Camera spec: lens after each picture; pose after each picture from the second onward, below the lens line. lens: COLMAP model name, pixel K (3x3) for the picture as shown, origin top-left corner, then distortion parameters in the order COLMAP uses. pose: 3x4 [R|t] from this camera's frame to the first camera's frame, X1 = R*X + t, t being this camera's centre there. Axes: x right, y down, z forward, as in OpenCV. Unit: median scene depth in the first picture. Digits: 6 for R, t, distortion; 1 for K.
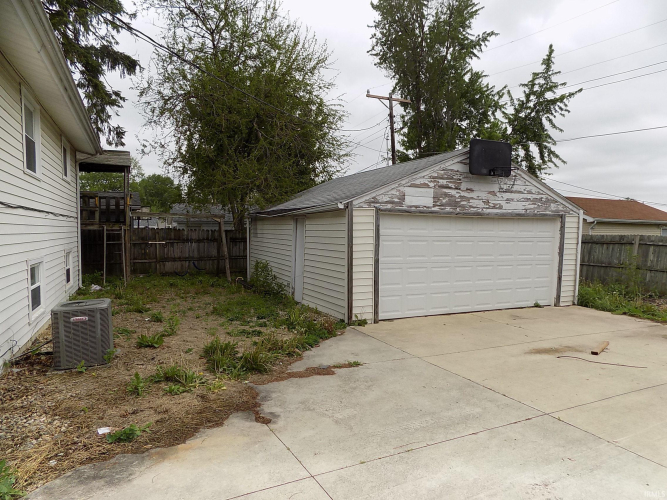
lens RADIAL K [[453.8, 0, 339.7], [0, 453.8, 239.8], [0, 0, 1]] dist [-0.041119, 0.045077]
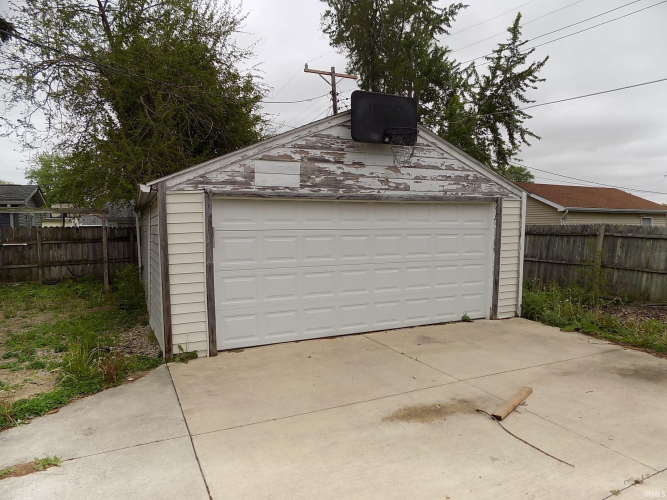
lens RADIAL K [[453.8, 0, 335.9], [0, 453.8, 247.7], [0, 0, 1]] dist [-0.041119, 0.045077]
pose [[0.999778, -0.018836, 0.009457, 0.214303], [0.018579, 0.999476, 0.026519, 0.001713], [-0.009952, -0.026338, 0.999604, 0.246520]]
